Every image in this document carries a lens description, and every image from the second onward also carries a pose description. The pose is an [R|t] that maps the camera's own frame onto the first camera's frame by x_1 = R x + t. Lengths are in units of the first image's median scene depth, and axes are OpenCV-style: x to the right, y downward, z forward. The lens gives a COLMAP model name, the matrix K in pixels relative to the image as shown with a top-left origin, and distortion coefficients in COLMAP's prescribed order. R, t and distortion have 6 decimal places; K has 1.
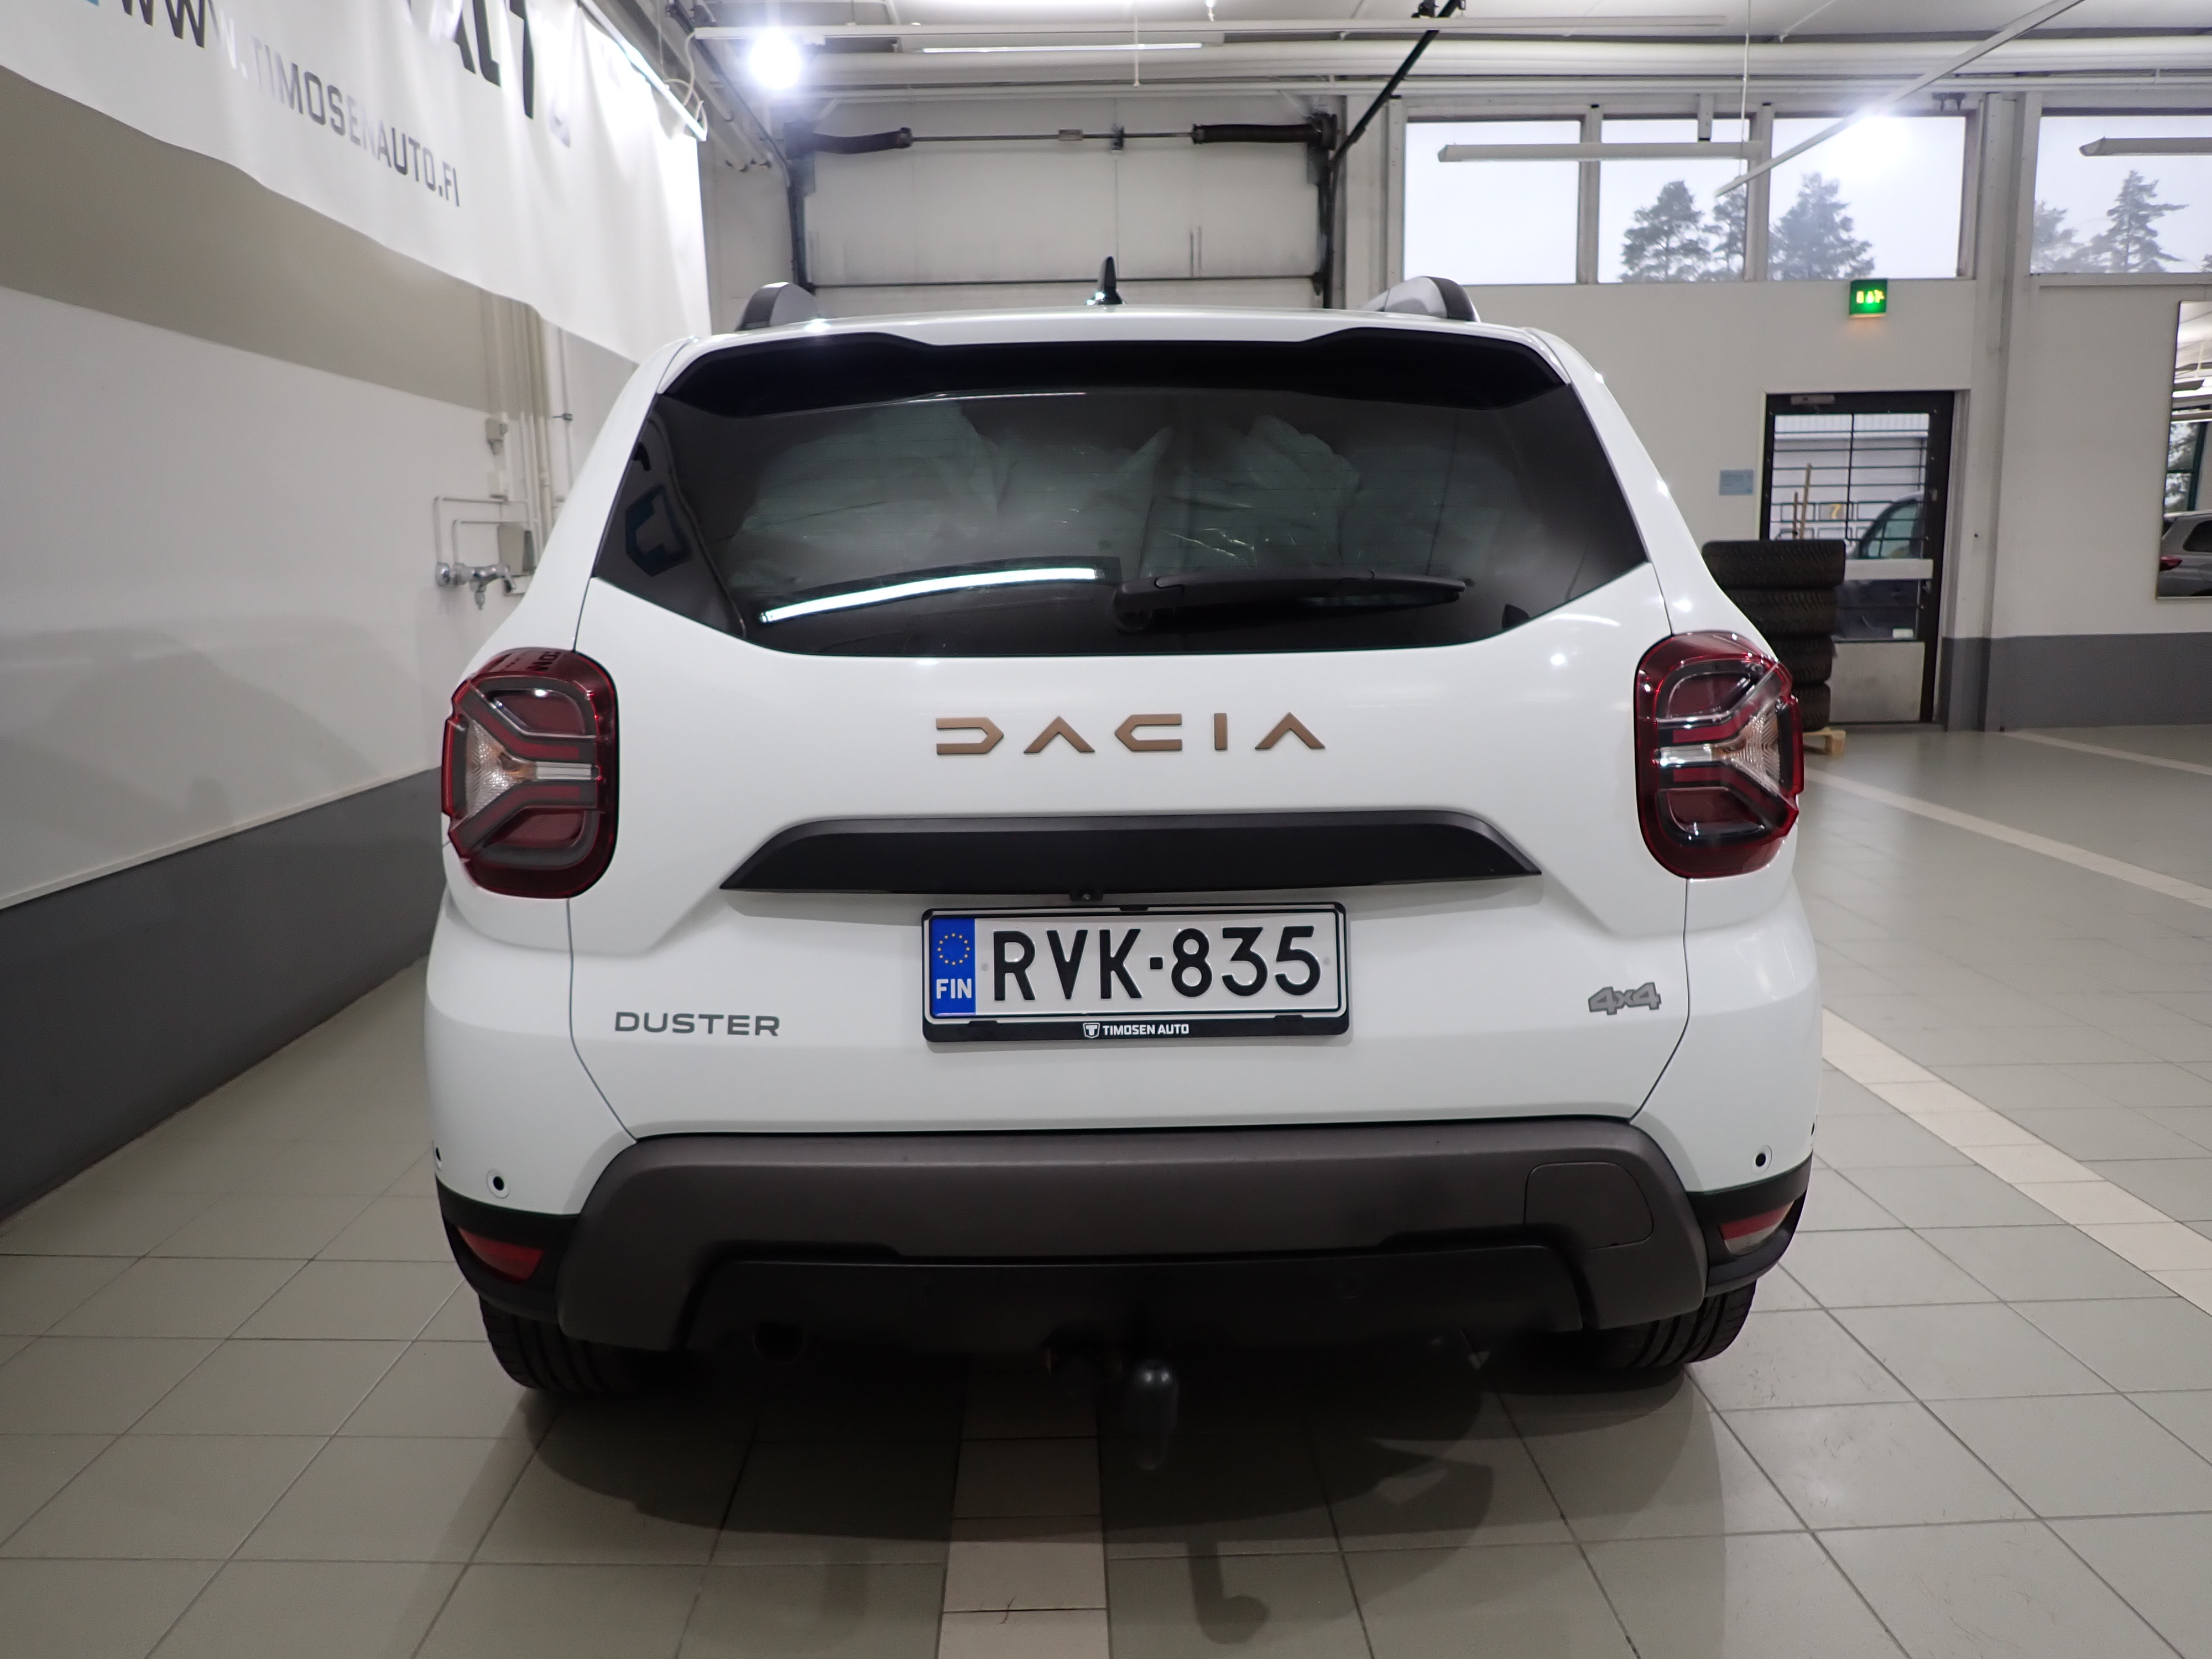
lens RADIAL K [[1638.4, 0, 1099.7], [0, 1638.4, 789.1], [0, 0, 1]] dist [-0.002009, -0.000610]
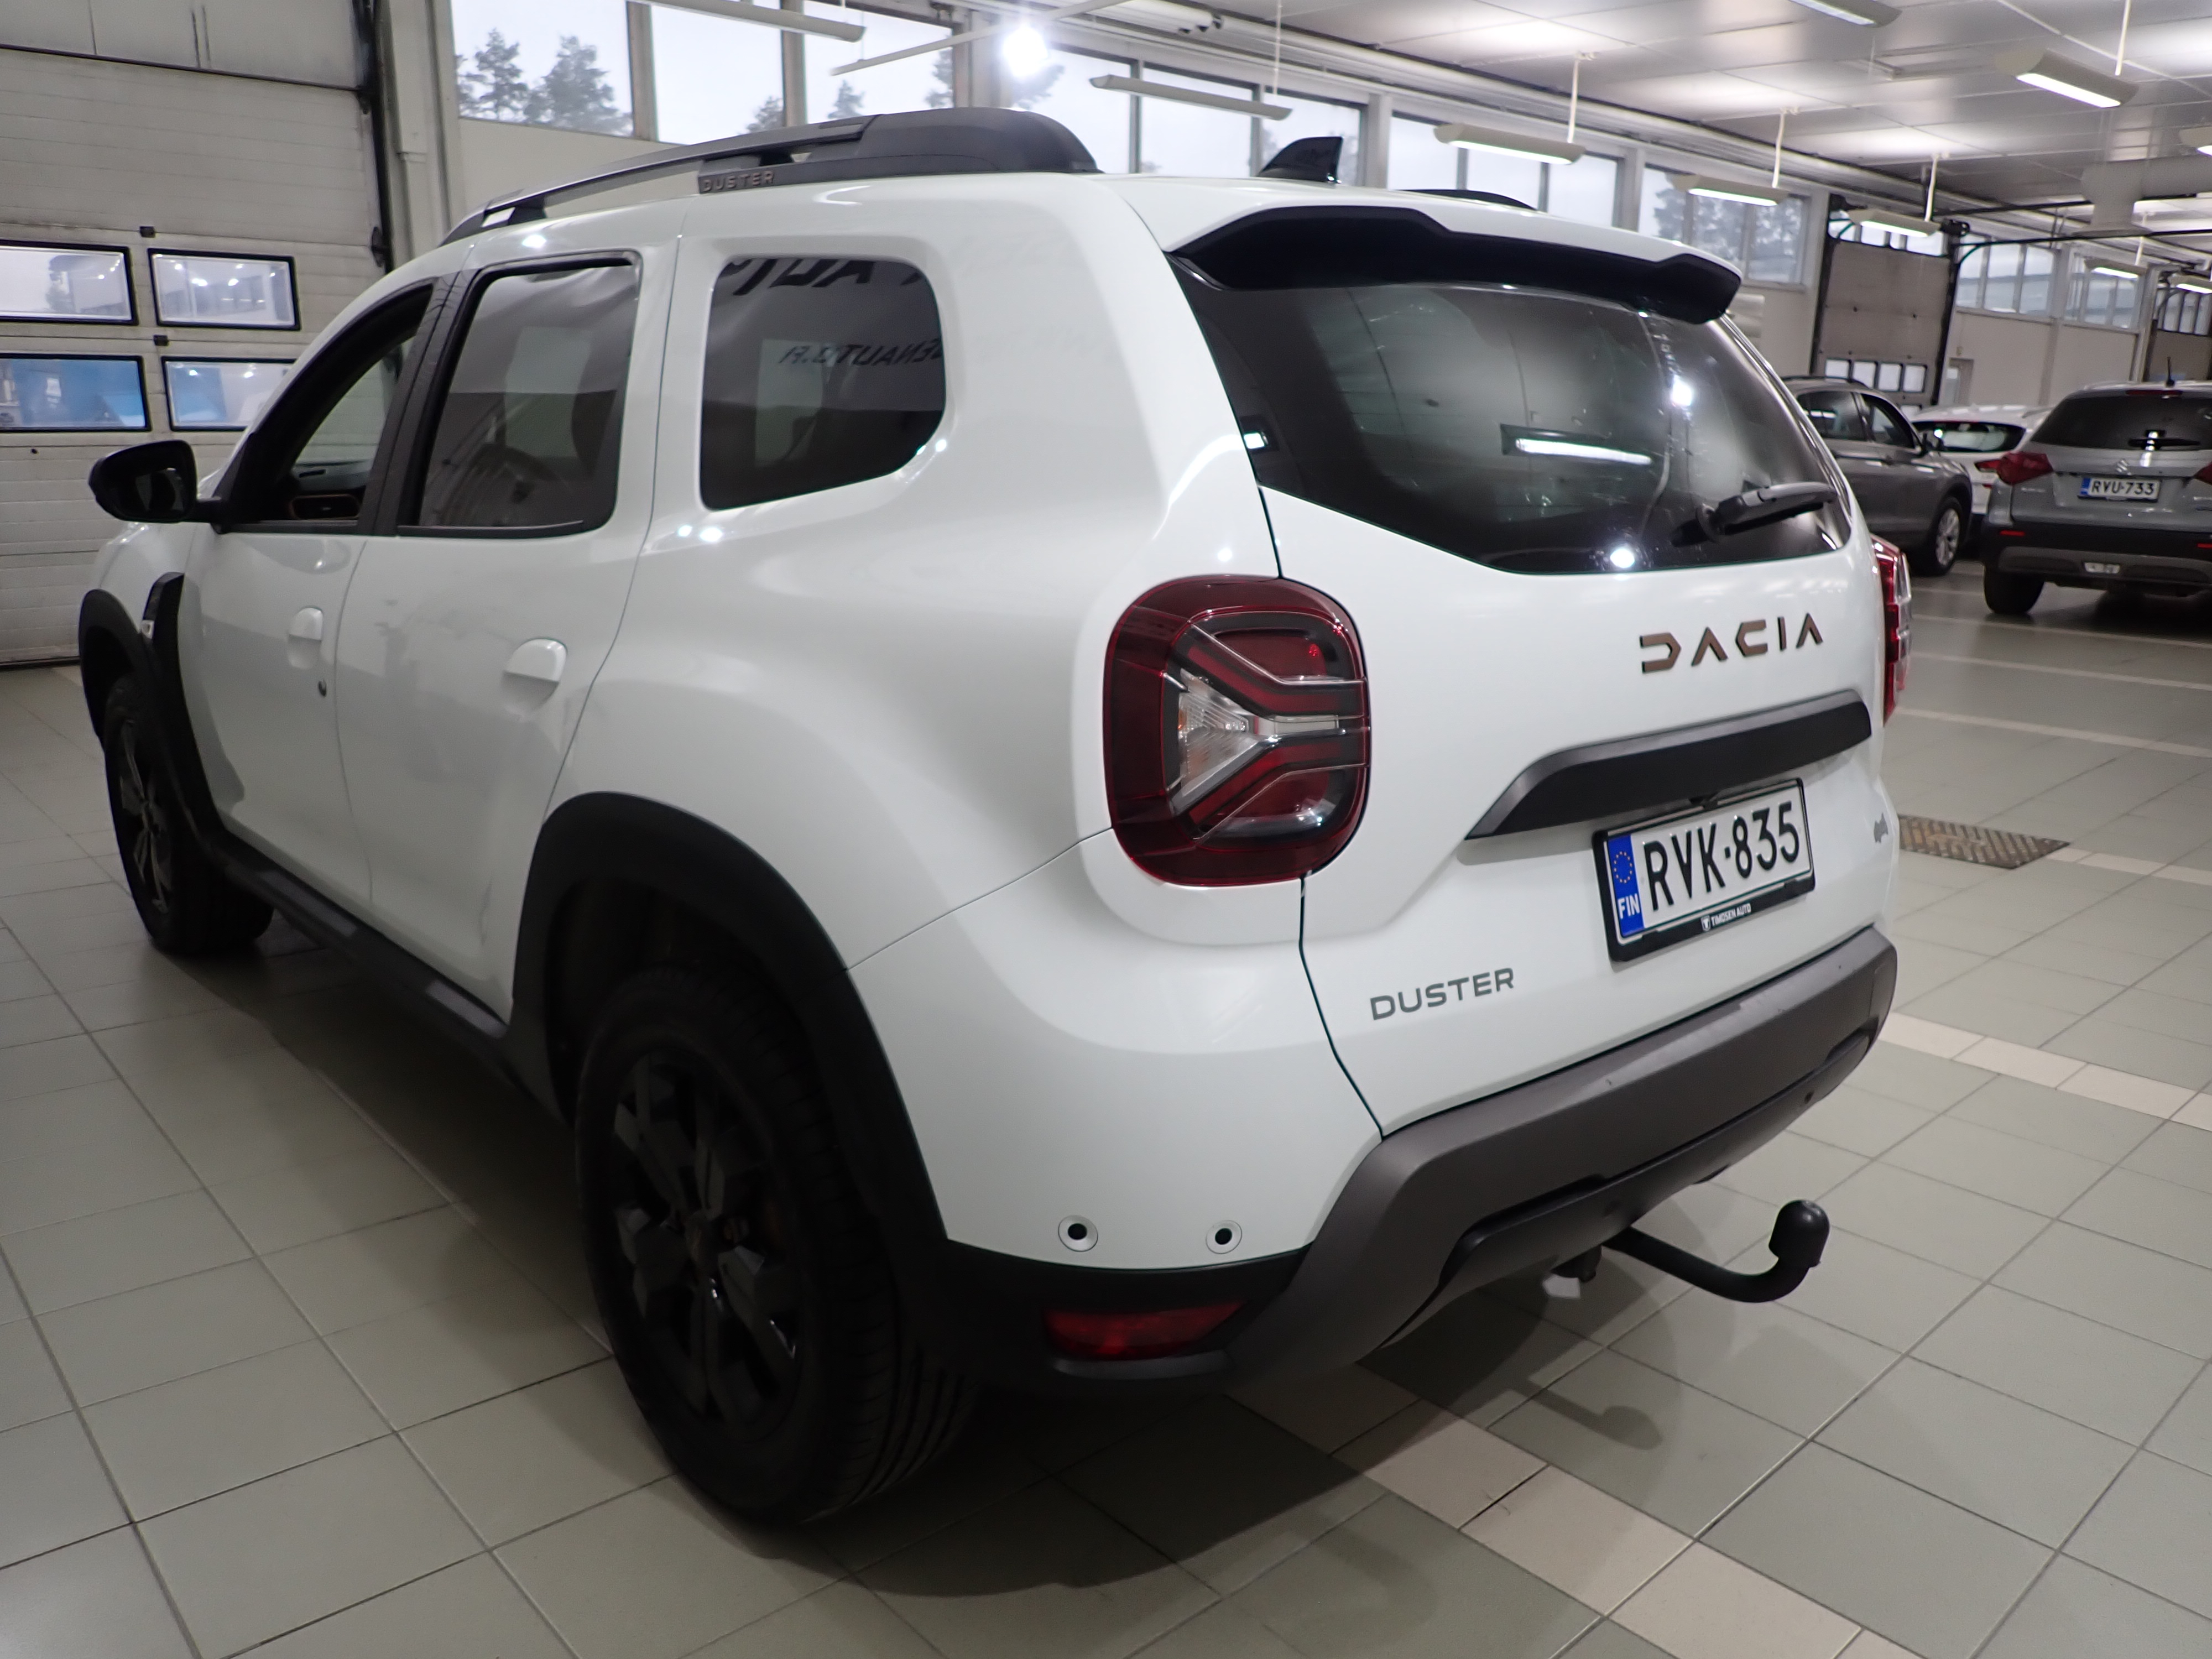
lens RADIAL K [[1652.2, 0, 1096.2], [0, 1652.2, 838.9], [0, 0, 1]] dist [0.006623, 0.003288]
pose [[0.752454, -0.136228, 0.644402, -0.971112], [0.070415, 0.989408, 0.126940, -0.069403], [-0.654870, -0.050141, 0.754077, 0.449245]]
